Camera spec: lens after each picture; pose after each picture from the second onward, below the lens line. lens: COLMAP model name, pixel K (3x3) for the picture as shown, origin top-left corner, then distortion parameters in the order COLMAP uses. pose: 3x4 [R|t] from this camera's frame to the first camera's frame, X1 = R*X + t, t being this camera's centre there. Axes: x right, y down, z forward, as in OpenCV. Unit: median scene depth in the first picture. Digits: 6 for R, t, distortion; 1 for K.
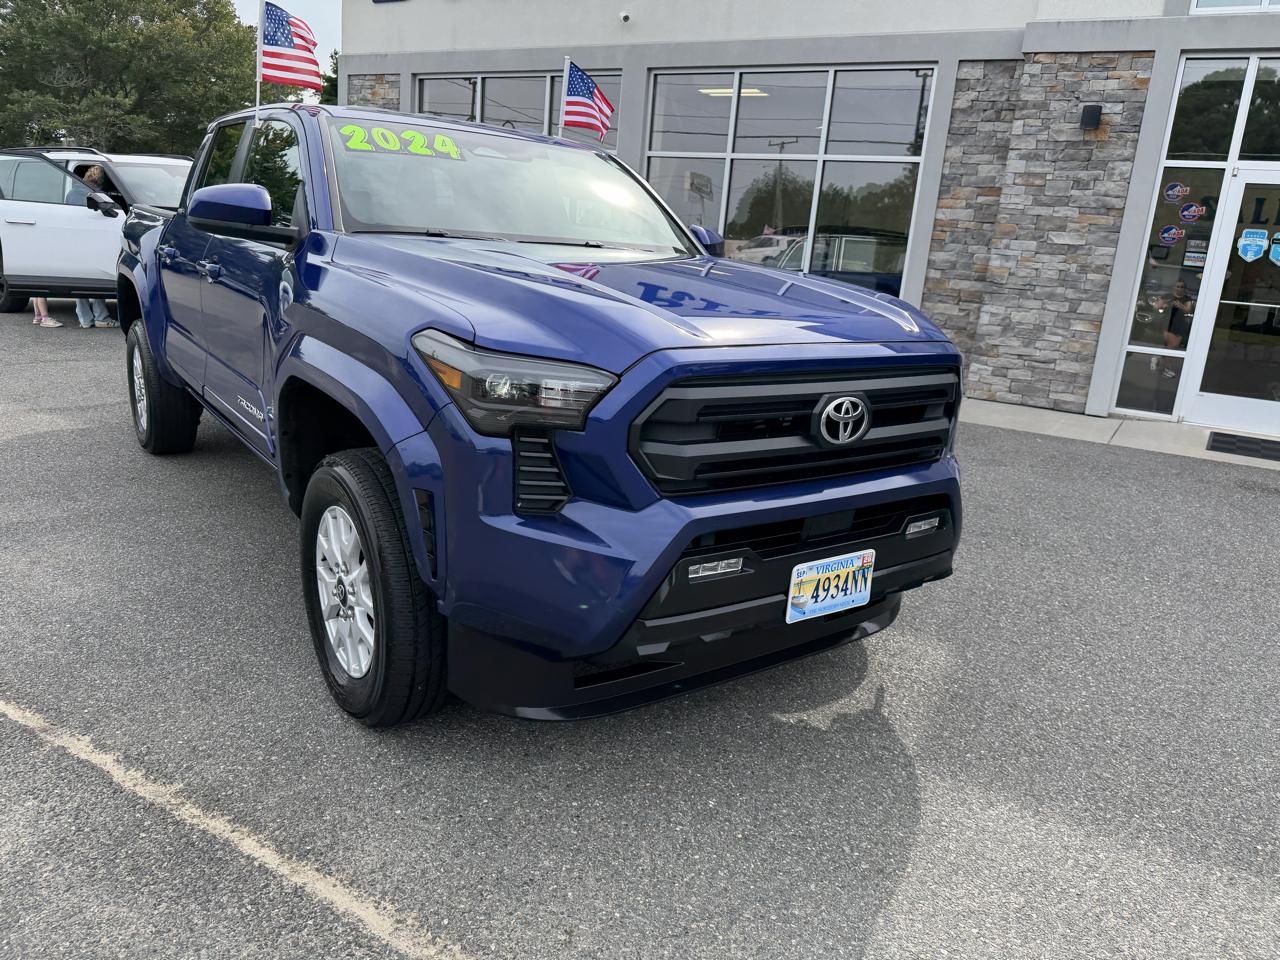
lens RADIAL K [[919.3, 0, 646.5], [0, 919.3, 473.6], [0, 0, 1]] dist [0.014105, -0.020973]
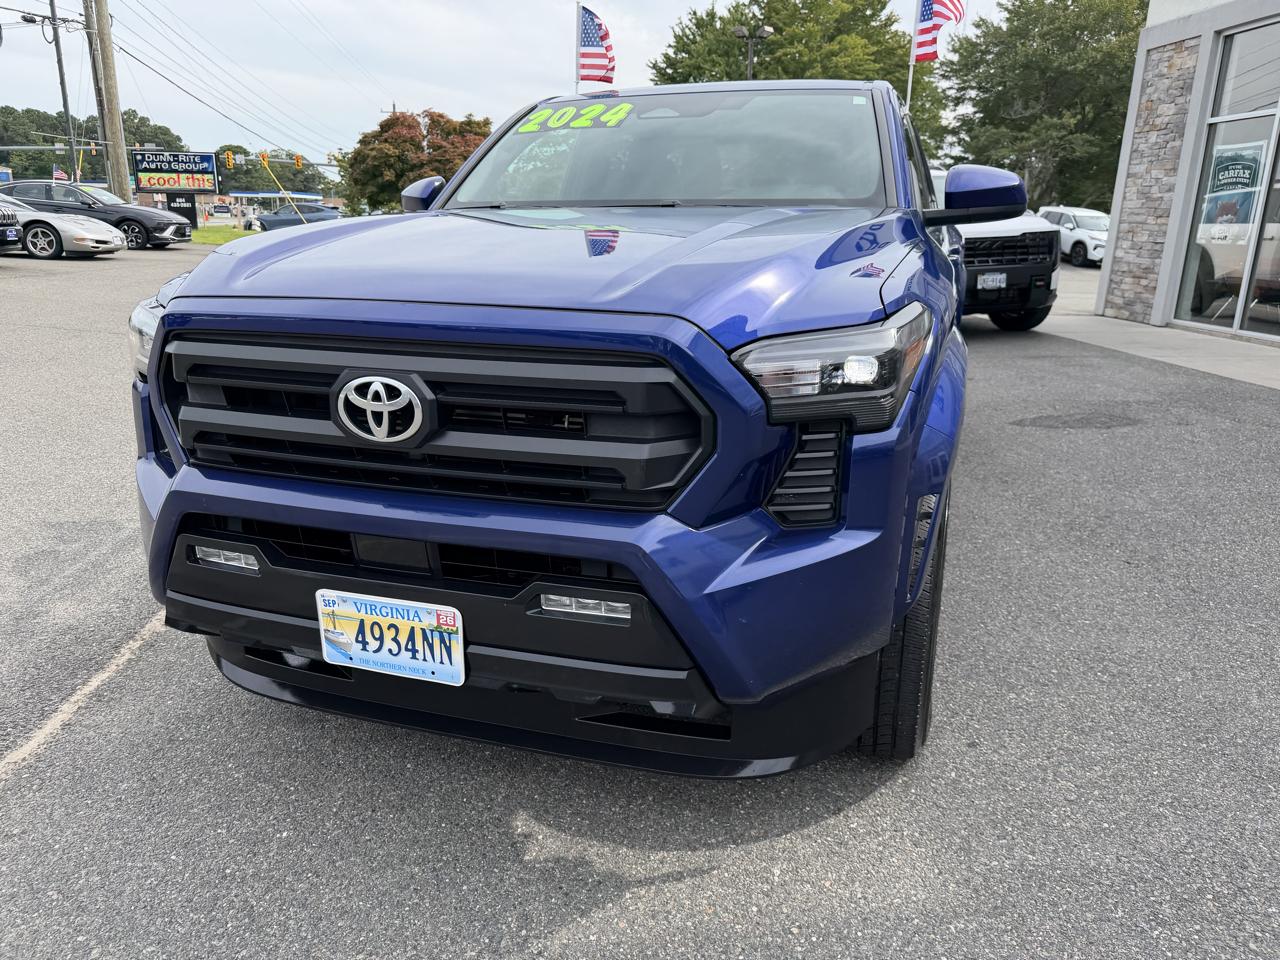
lens RADIAL K [[914.8, 0, 640.0], [0, 914.8, 480.0], [0, 0, 1]] dist [0.018833, -0.020676]
pose [[0.572697, 0.155872, -0.804812, 0.262089], [-0.164401, 0.983650, 0.073522, -0.025569], [0.803113, 0.090206, 0.588958, 0.215810]]
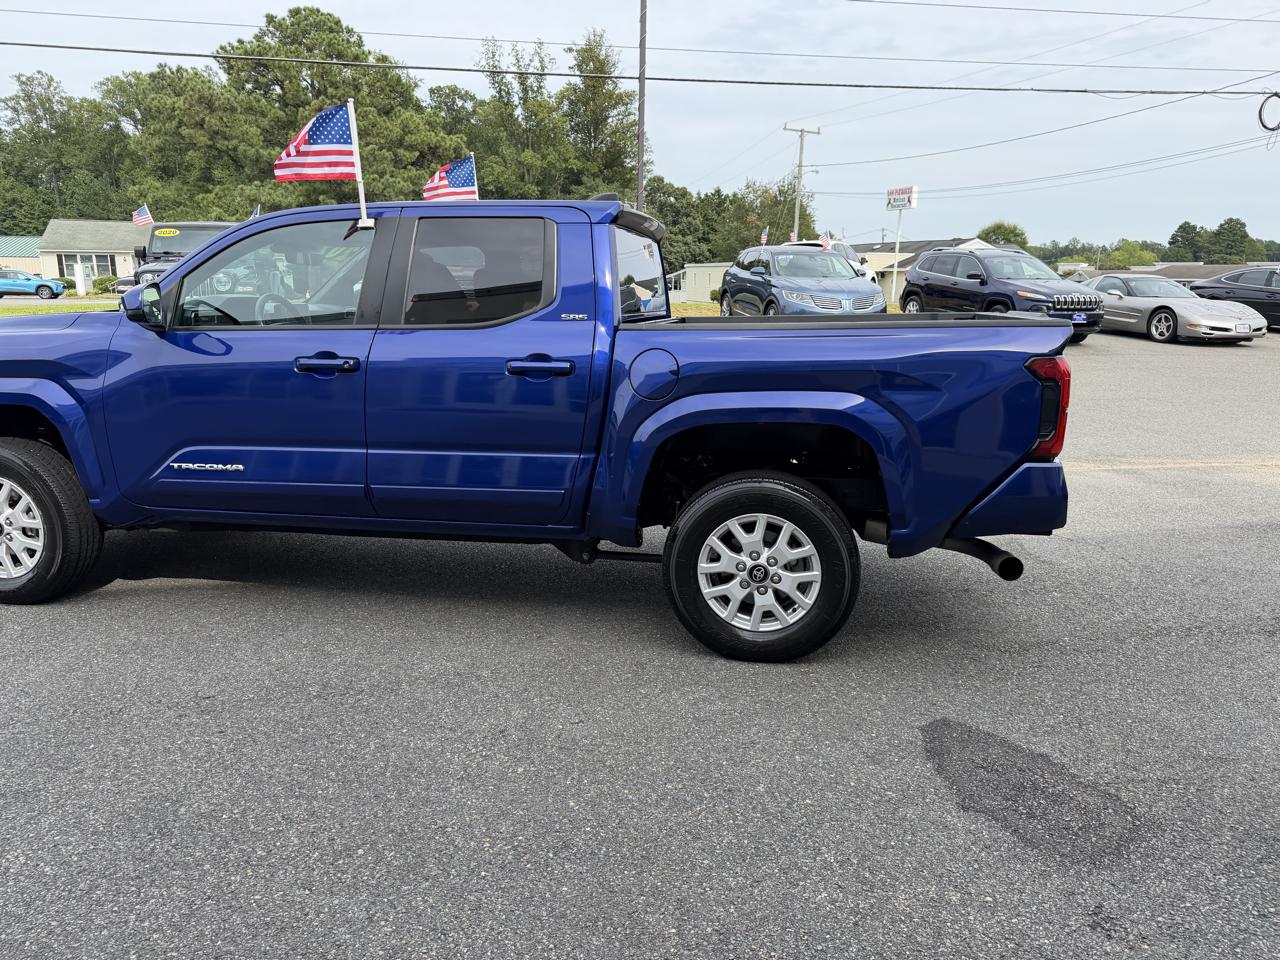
lens RADIAL K [[909.3, 0, 638.1], [0, 909.3, 489.4], [0, 0, 1]] dist [0.035676, -0.040850]
pose [[-0.719464, 0.070040, -0.690989, 0.181584], [-0.230363, 0.914517, 0.332554, -0.259292], [0.655213, 0.398439, -0.641827, 1.031504]]
